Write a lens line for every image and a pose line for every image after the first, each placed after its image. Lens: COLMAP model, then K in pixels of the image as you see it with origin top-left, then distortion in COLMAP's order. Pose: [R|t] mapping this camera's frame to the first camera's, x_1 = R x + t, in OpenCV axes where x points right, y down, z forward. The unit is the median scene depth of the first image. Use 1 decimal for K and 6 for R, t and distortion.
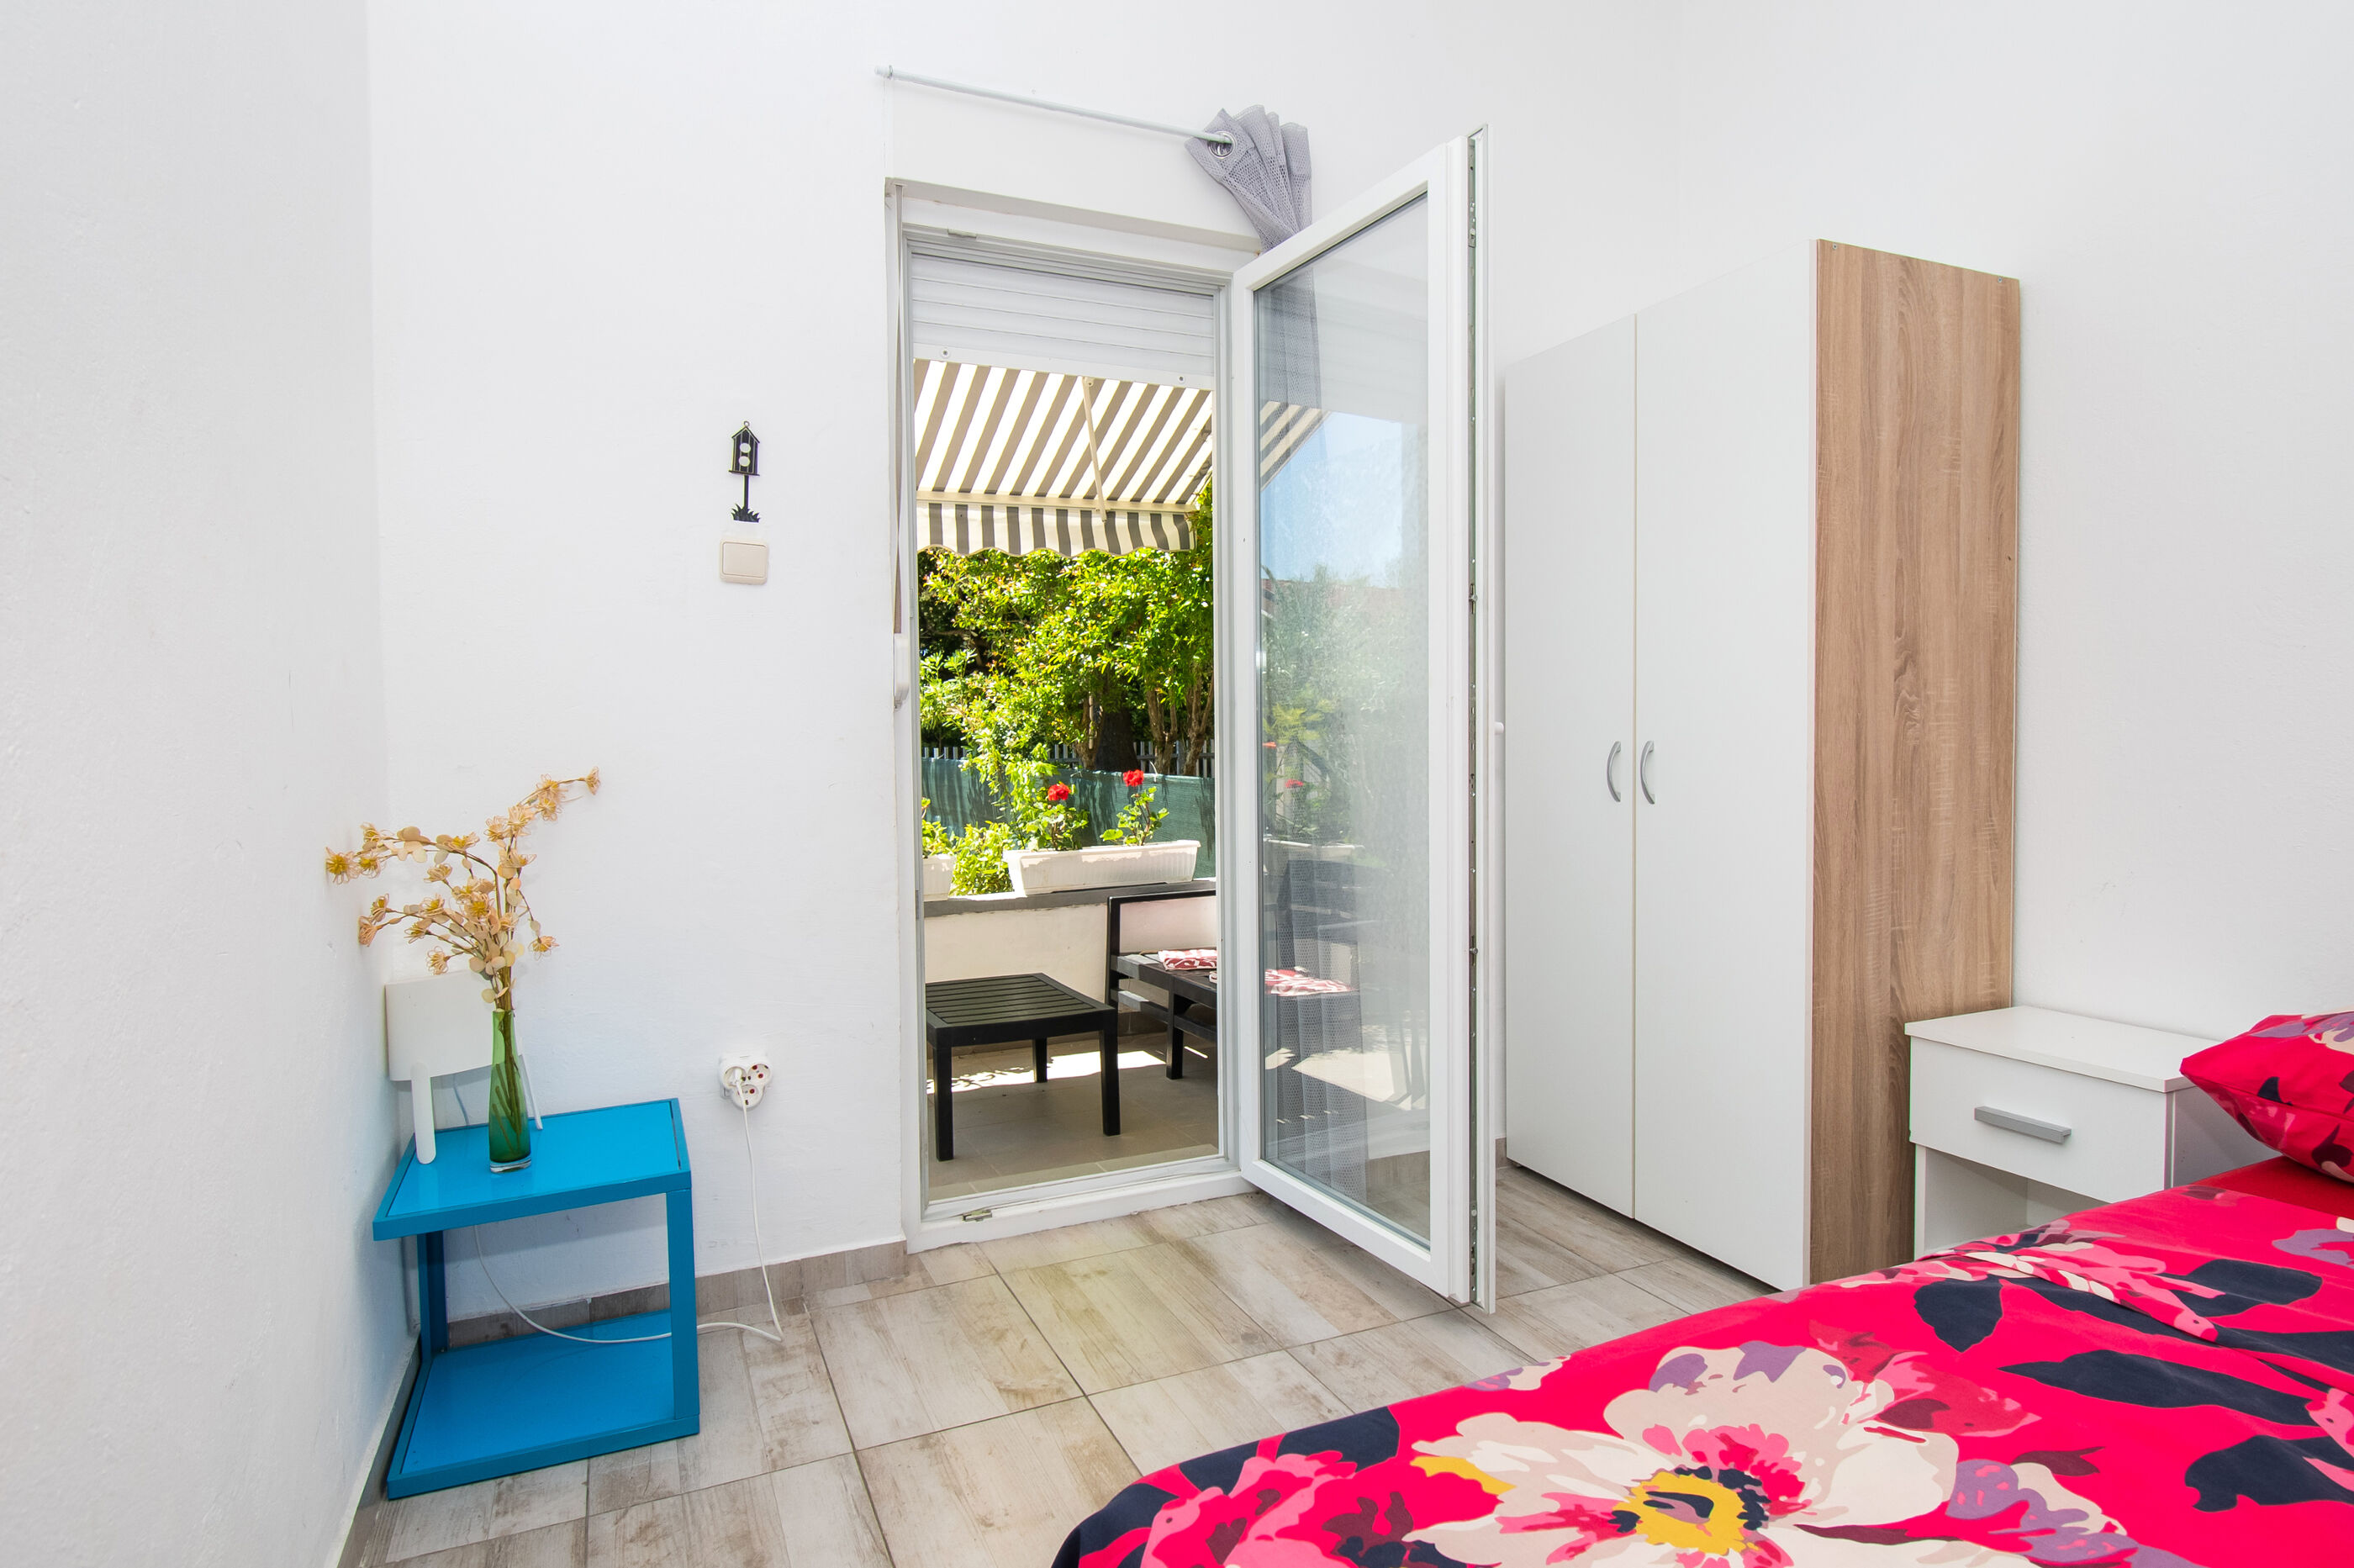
lens RADIAL K [[1252.5, 0, 1148.1], [0, 1252.5, 762.8], [0, 0, 1]] dist [-0.000687, -0.002011]
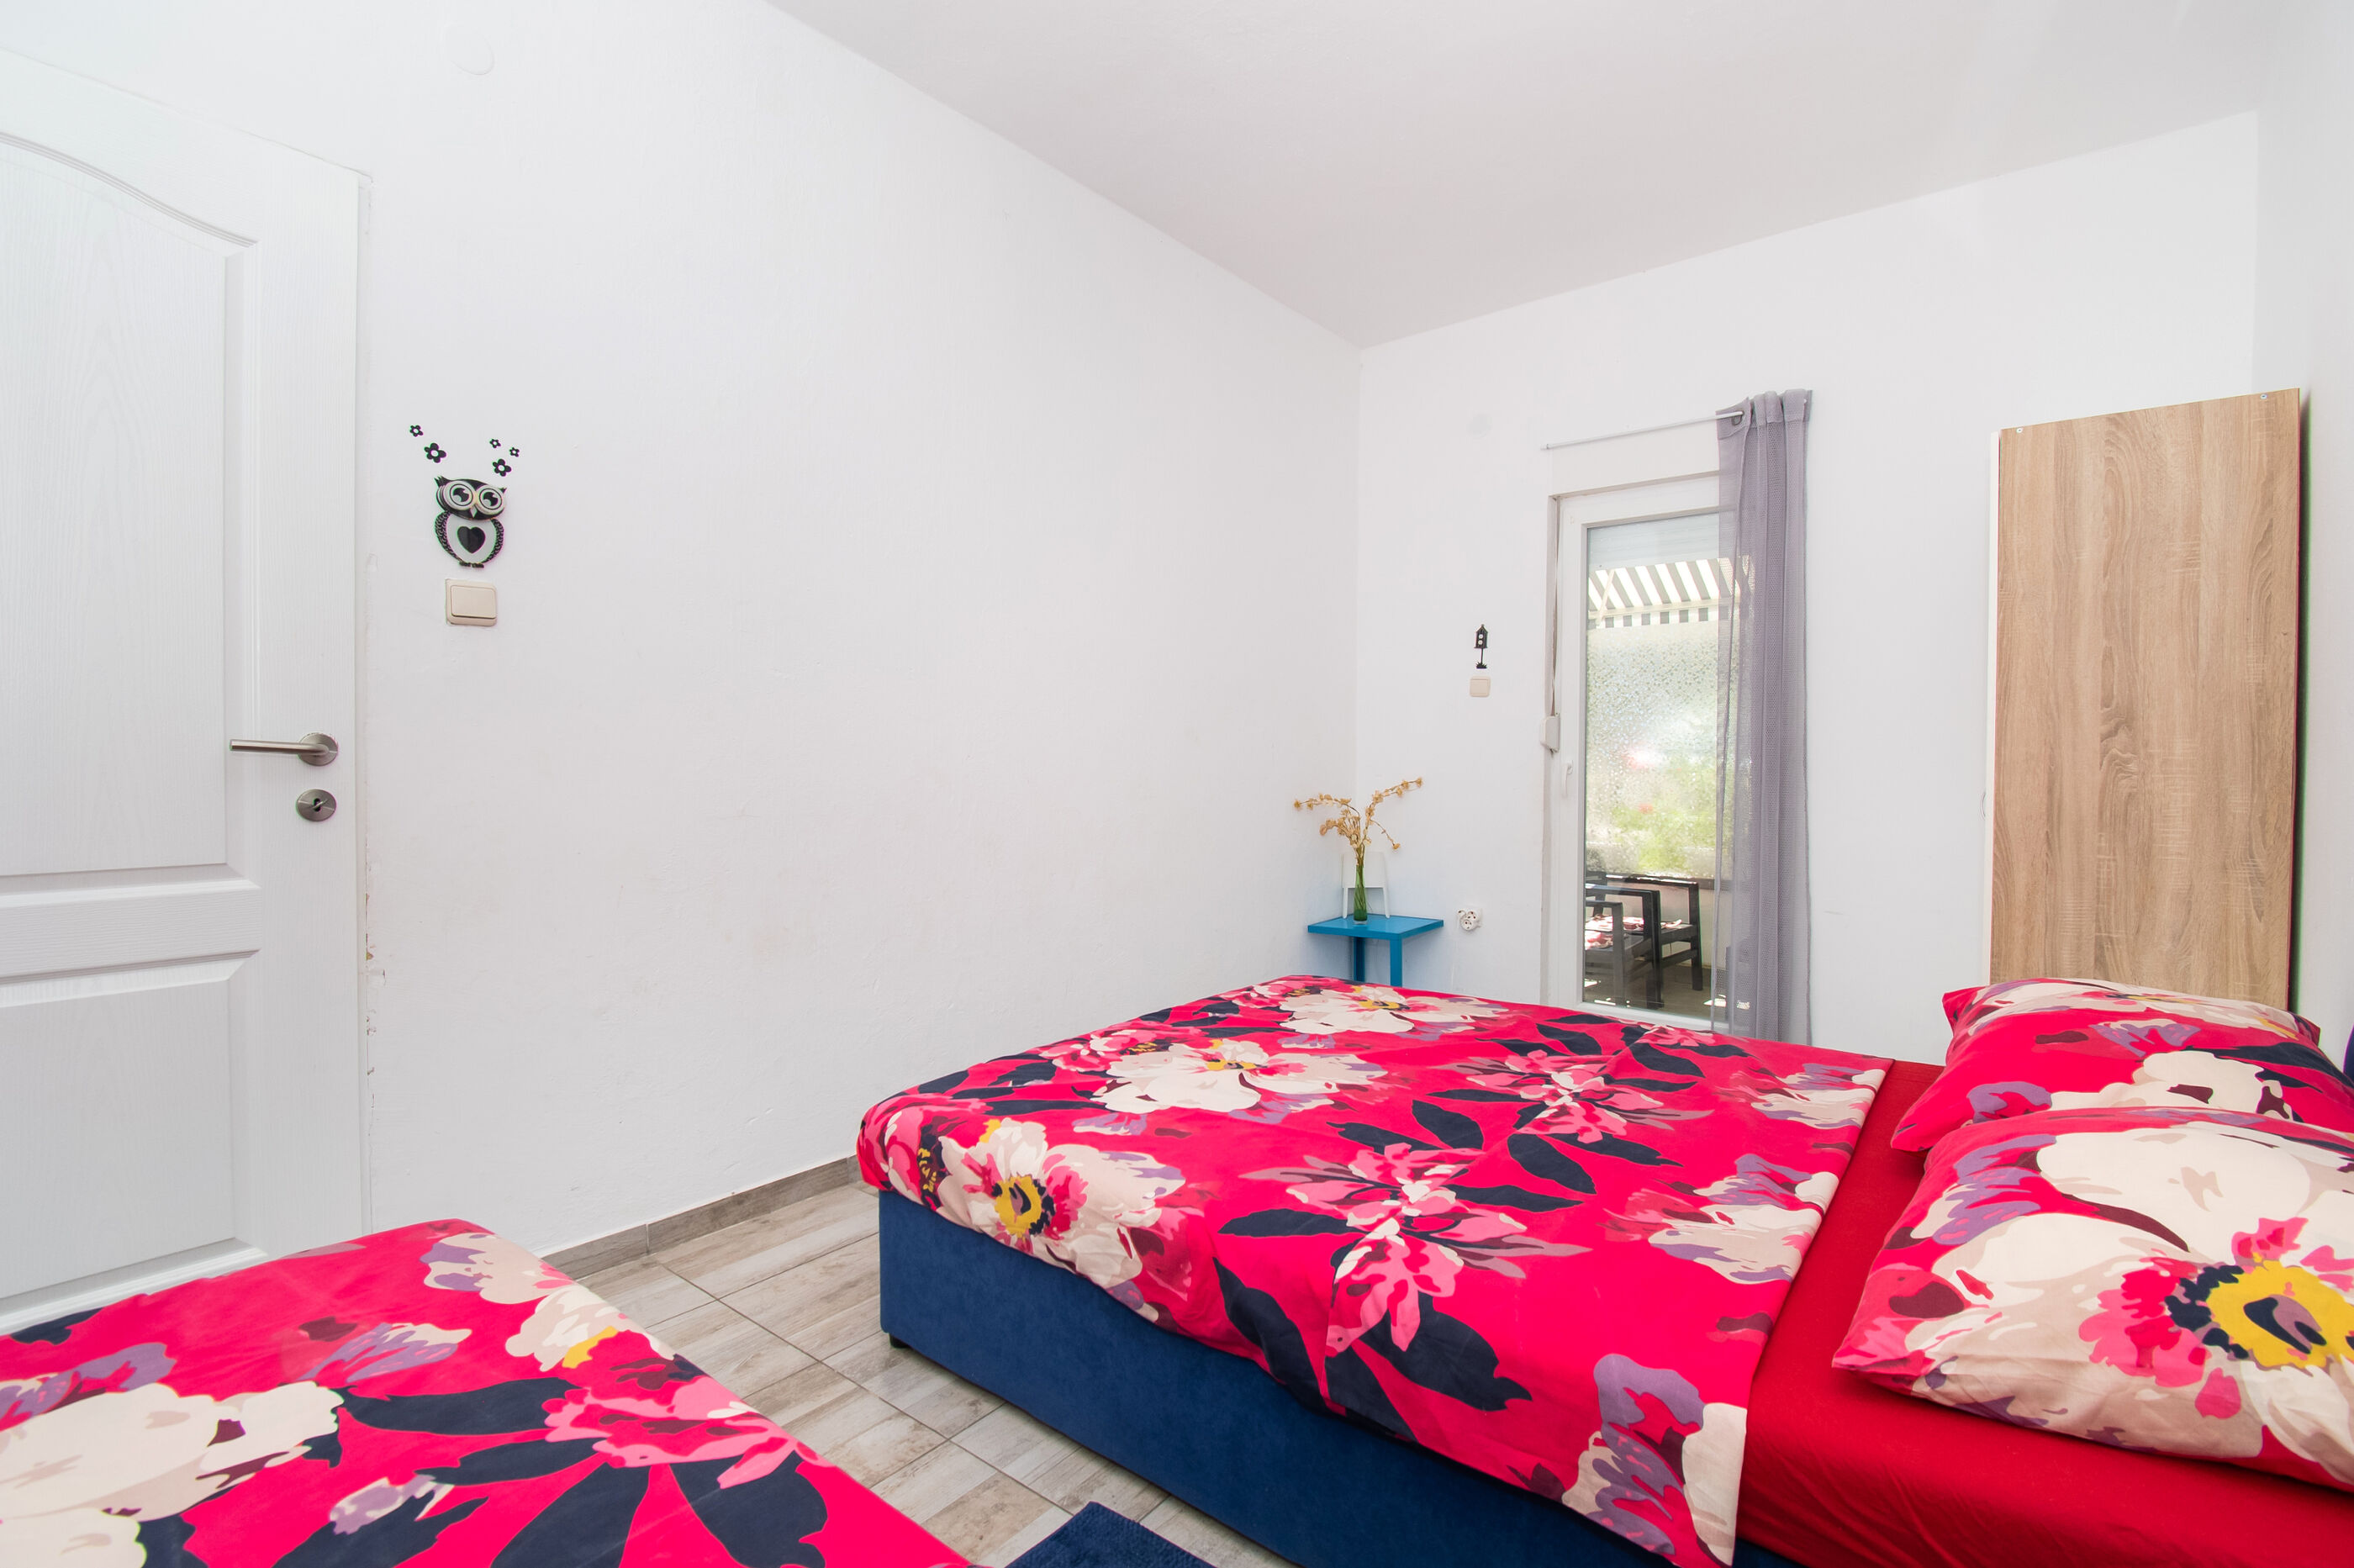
lens RADIAL K [[1108.7, 0, 1186.3], [0, 1108.7, 767.0], [0, 0, 1]] dist [-0.006143, -0.010544]
pose [[0.462893, 0.021449, -0.886155, 1.180266], [-0.030745, 0.999494, 0.008132, -0.020041], [0.885881, 0.023481, 0.463318, -0.364946]]
